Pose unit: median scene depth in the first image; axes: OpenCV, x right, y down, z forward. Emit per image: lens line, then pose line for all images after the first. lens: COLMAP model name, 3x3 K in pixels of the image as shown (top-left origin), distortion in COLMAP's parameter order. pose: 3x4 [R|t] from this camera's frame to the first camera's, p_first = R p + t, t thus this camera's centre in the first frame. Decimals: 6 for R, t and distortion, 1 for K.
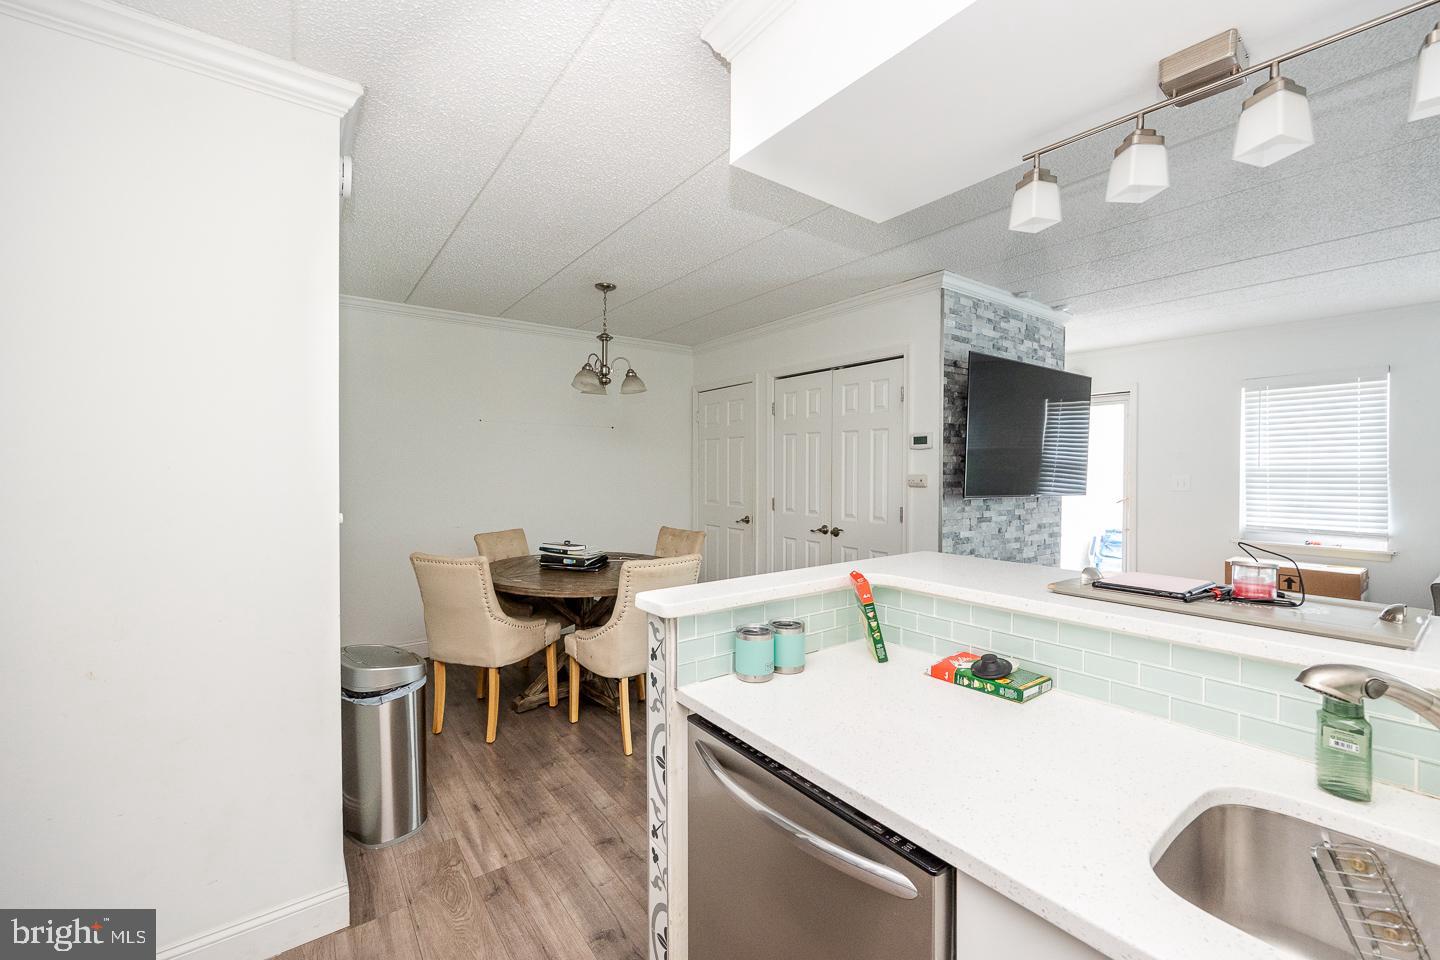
lens RADIAL K [[579.0, 0, 725.3], [0, 579.0, 476.5], [0, 0, 1]] dist [-0.001403, -0.000084]
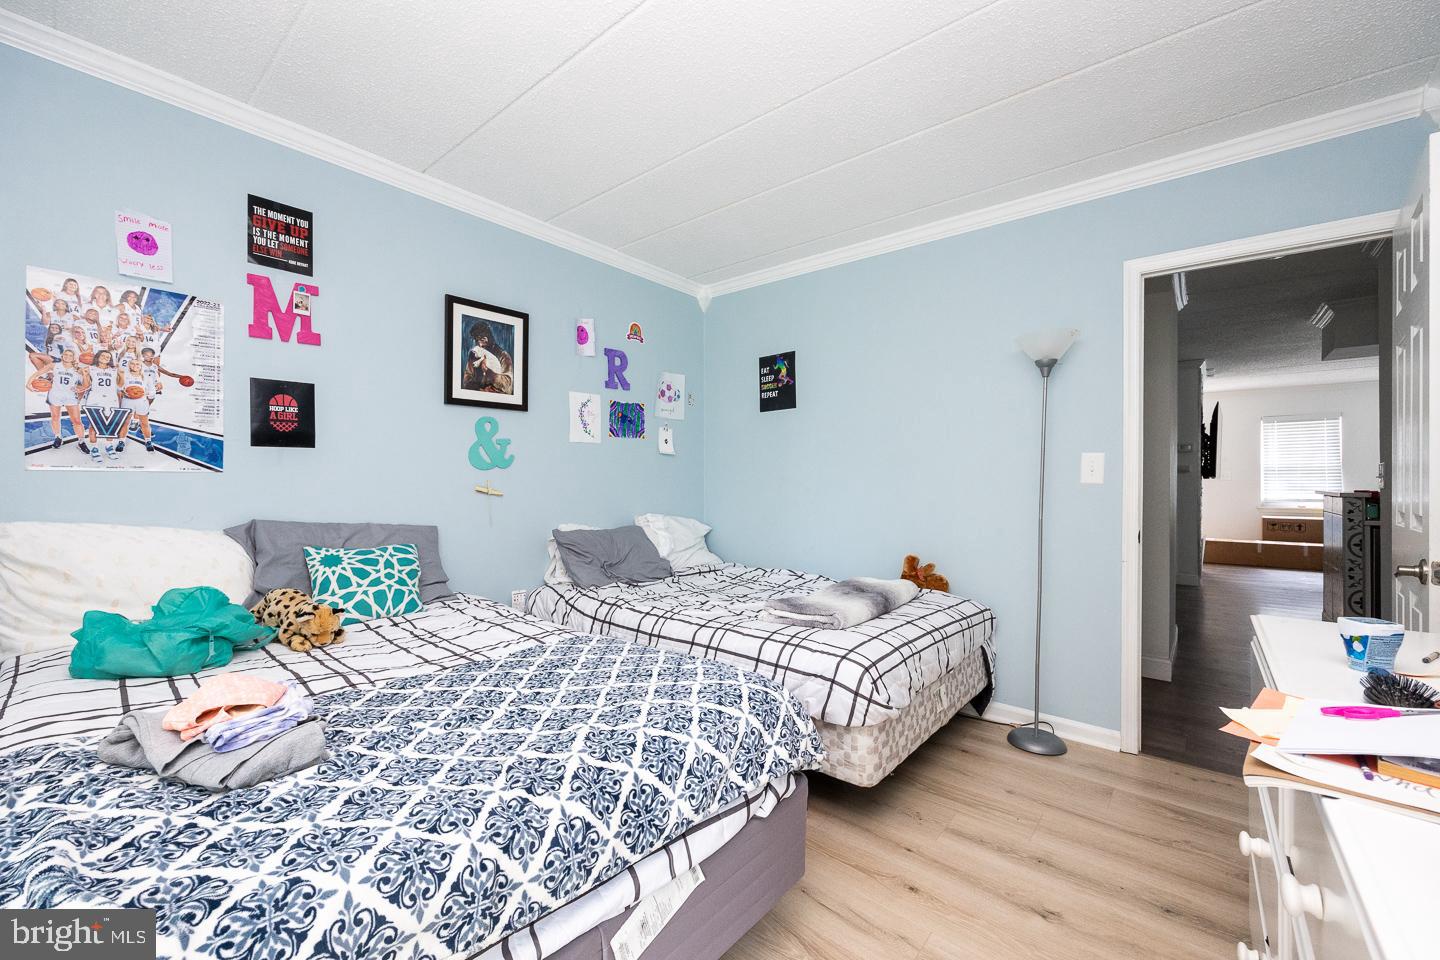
lens RADIAL K [[584.1, 0, 726.3], [0, 584.1, 479.1], [0, 0, 1]] dist [-0.001430, 0.000030]
pose [[0.969910, -0.000327, 0.243462, -1.337051], [0.001428, 0.999990, -0.004348, 0.035319], [-0.243458, 0.004565, 0.969901, -0.399291]]
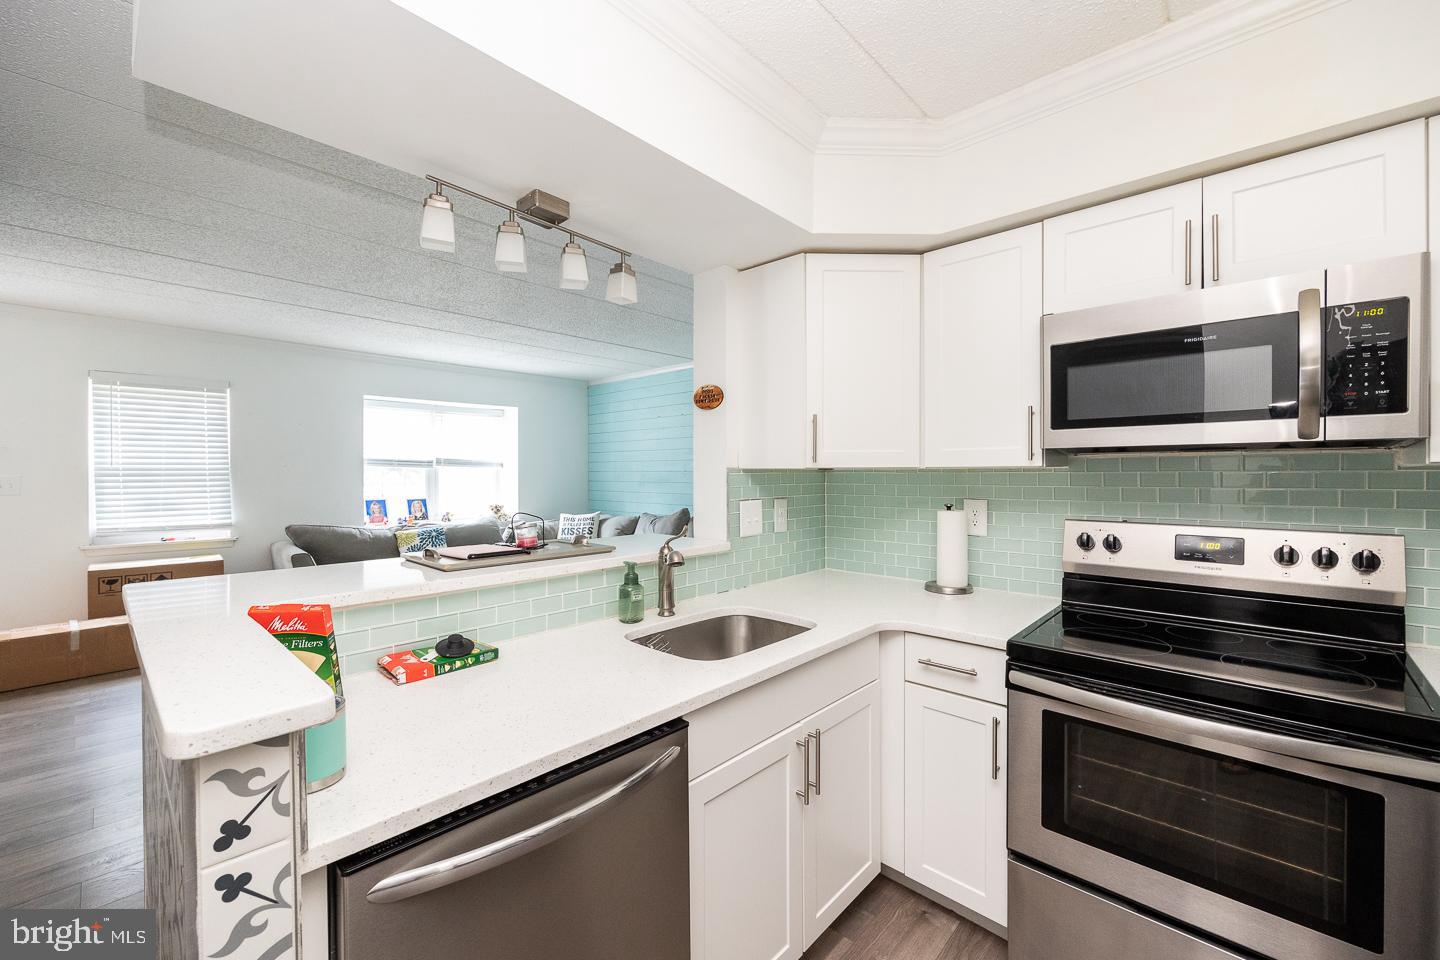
lens RADIAL K [[579.0, 0, 725.3], [0, 579.0, 476.5], [0, 0, 1]] dist [-0.001403, -0.000084]
pose [[-0.180713, -0.007472, 0.983507, -0.211210], [0.010034, 0.999905, 0.009440, 0.002019], [-0.983485, 0.011575, -0.180621, 0.211366]]
